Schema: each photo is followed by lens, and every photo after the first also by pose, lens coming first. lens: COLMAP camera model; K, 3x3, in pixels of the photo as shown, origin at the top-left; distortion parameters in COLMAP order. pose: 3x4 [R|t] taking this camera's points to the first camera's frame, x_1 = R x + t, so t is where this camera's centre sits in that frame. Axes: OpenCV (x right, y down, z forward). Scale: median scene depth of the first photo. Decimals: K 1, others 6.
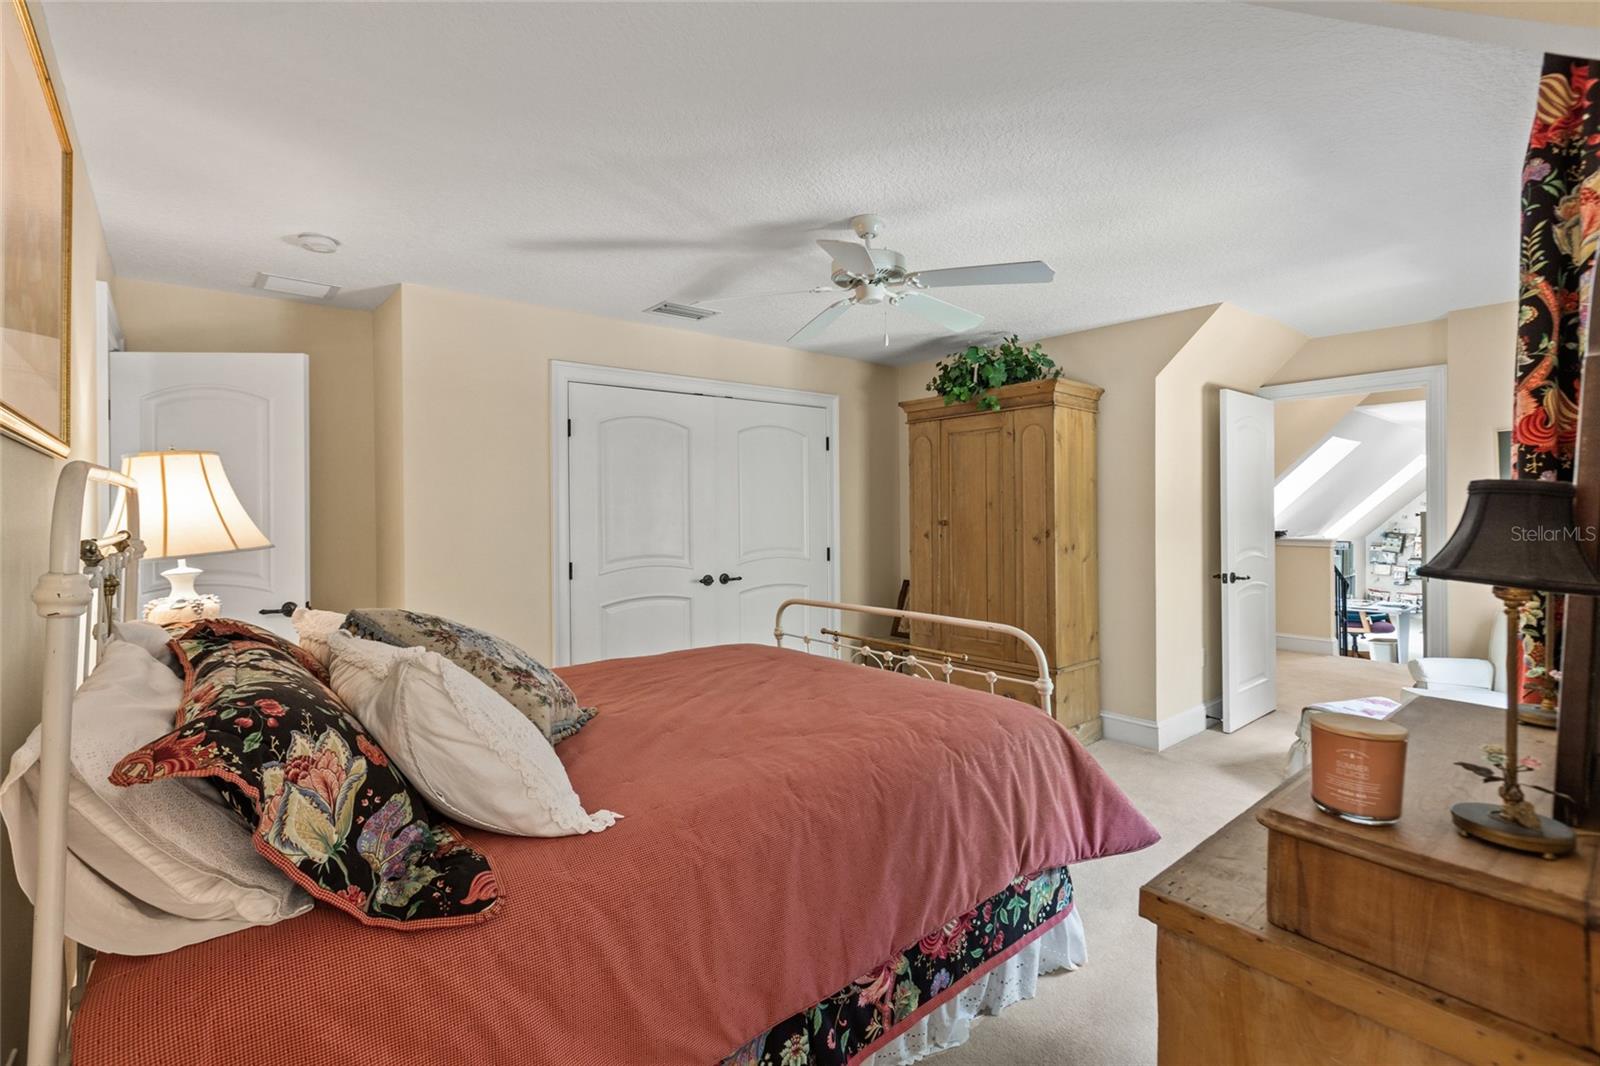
lens RADIAL K [[732.3, 0, 800.5], [0, 732.3, 519.5], [0, 0, 1]] dist [0.000756, 0.000162]
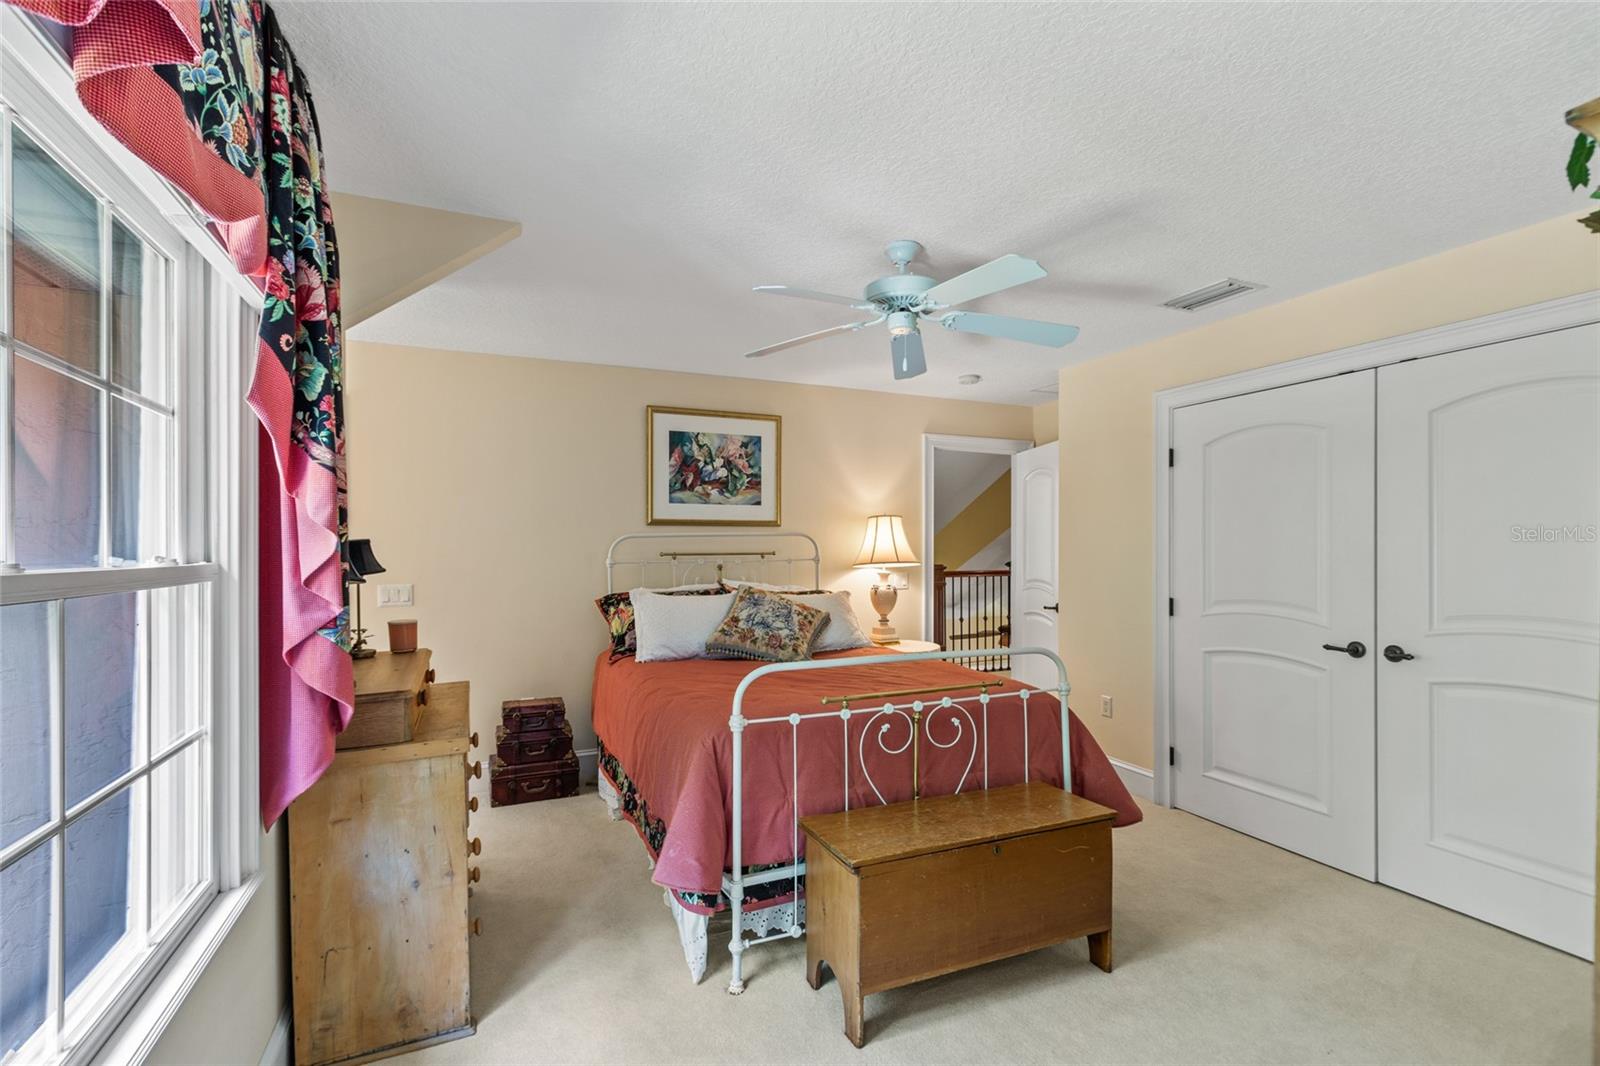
lens RADIAL K [[705.4, 0, 800.0], [0, 705.4, 533.0], [0, 0, 1]] dist [0.000244, 0.000044]
pose [[-0.277923, -0.006046, -0.960584, 0.706193], [0.000525, 0.999979, -0.006446, -0.020518], [0.960603, -0.002296, -0.277914, 0.788871]]
